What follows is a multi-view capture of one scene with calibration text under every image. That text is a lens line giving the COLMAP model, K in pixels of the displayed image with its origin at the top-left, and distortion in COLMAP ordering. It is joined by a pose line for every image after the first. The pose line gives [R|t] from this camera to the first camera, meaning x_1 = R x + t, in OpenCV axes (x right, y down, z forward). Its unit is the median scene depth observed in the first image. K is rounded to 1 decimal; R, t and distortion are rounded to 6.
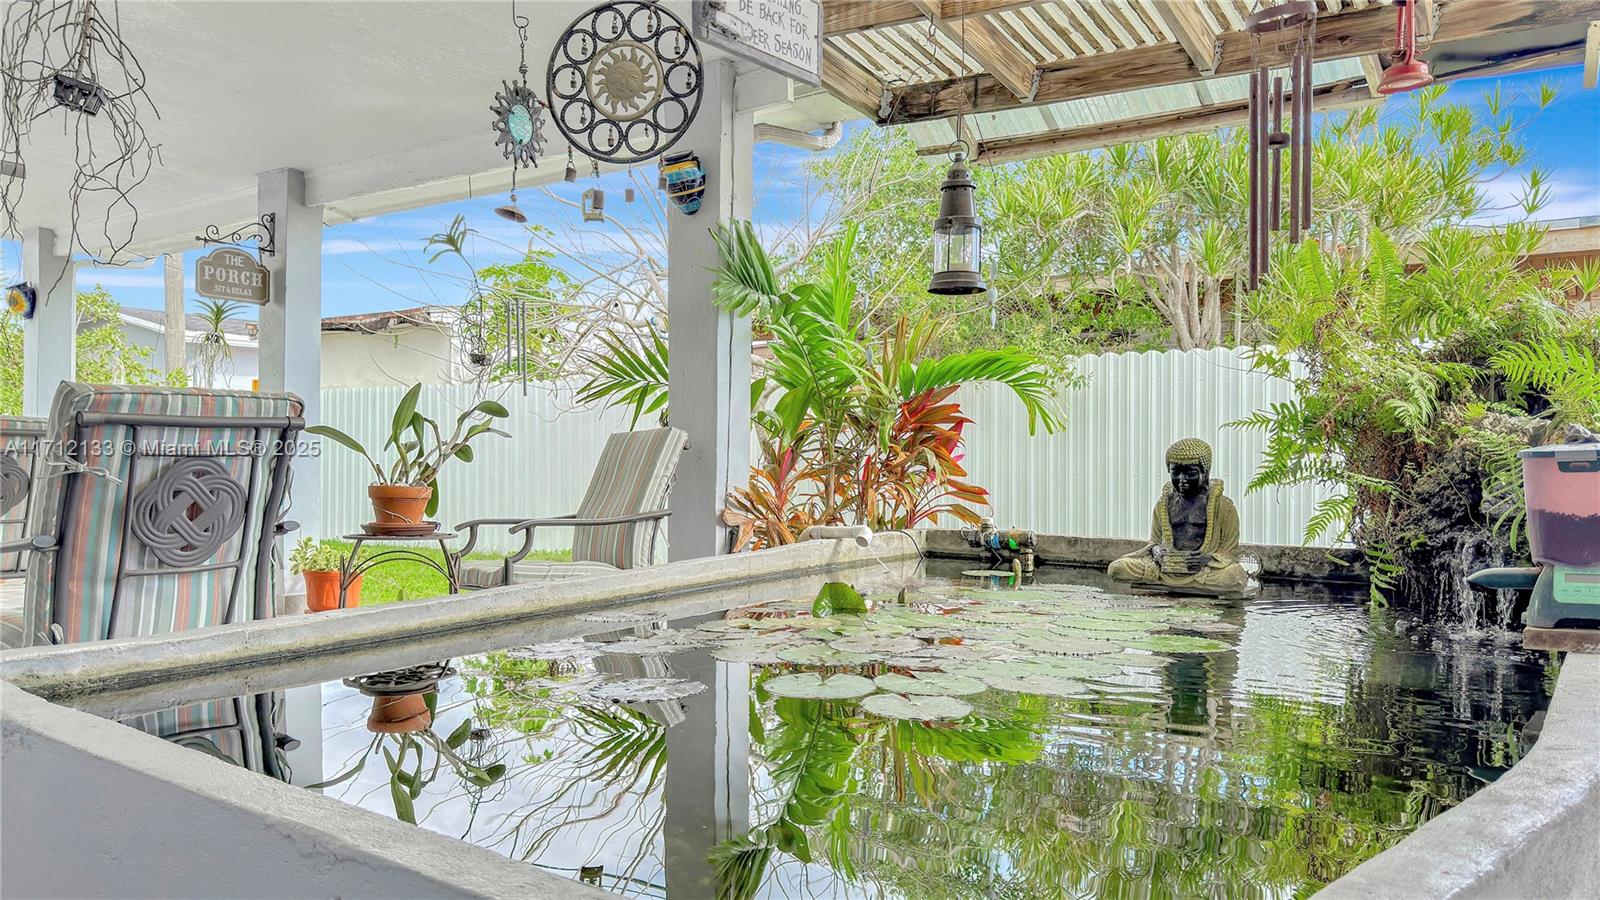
lens RADIAL K [[1164.6, 0, 798.9], [0, 1164.6, 460.7], [0, 0, 1]] dist [0.085180, -0.120550]
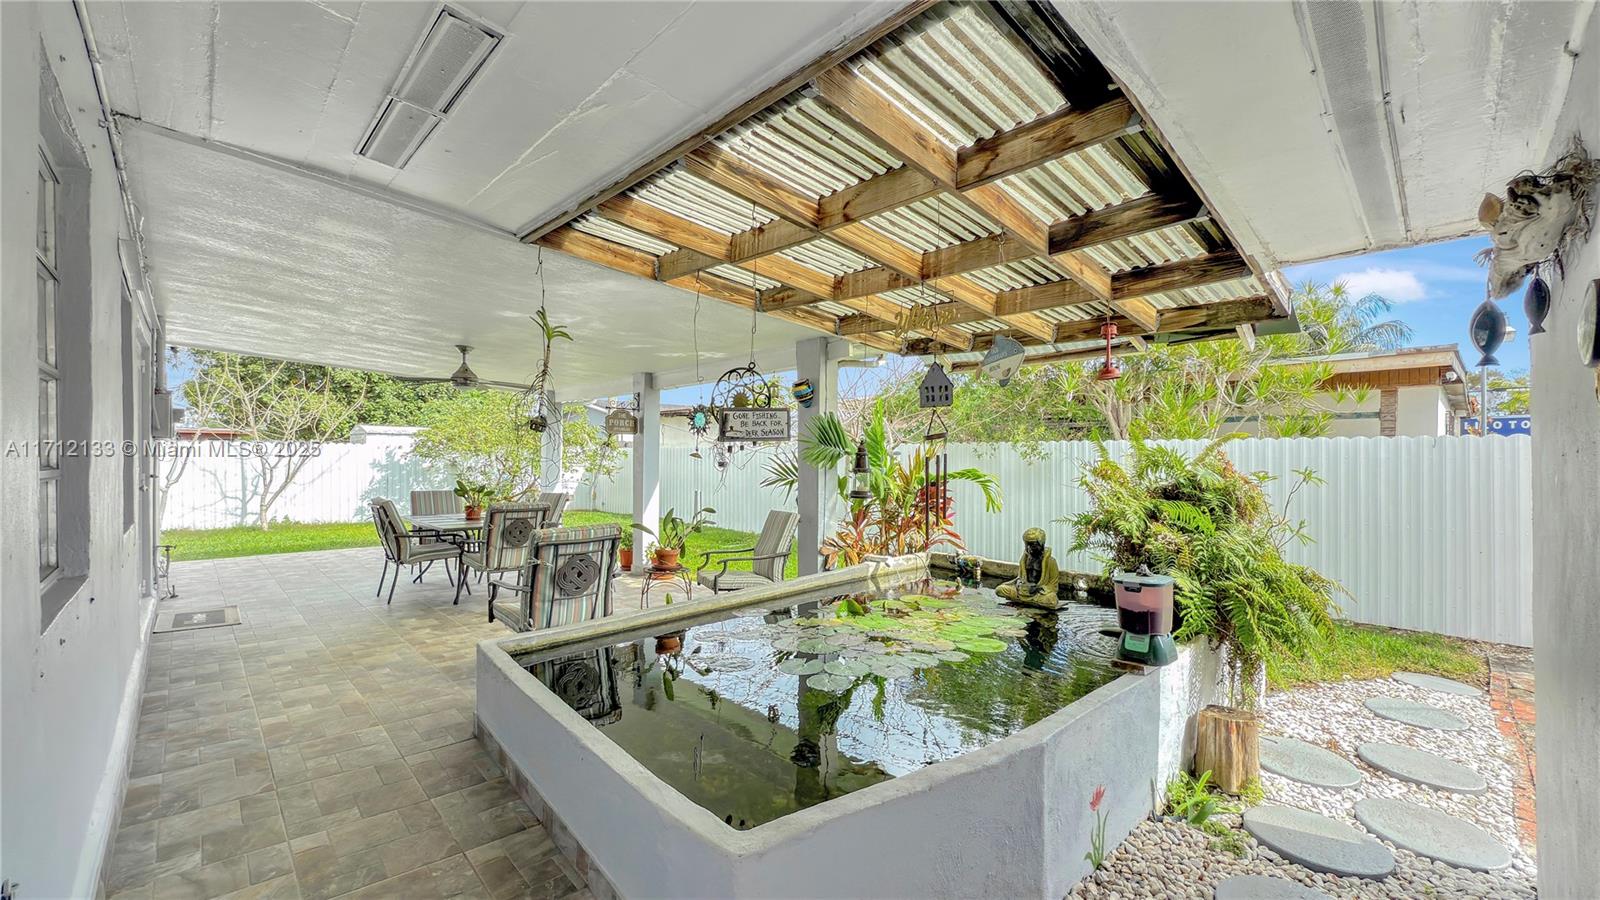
lens RADIAL K [[660.2, 0, 804.5], [0, 660.2, 445.6], [0, 0, 1]] dist [0.000144, 0.000189]
pose [[0.976128, -0.006908, -0.217086, 0.164410], [0.003886, 0.999890, -0.014341, -0.125344], [0.217162, 0.013155, 0.976047, -0.177648]]
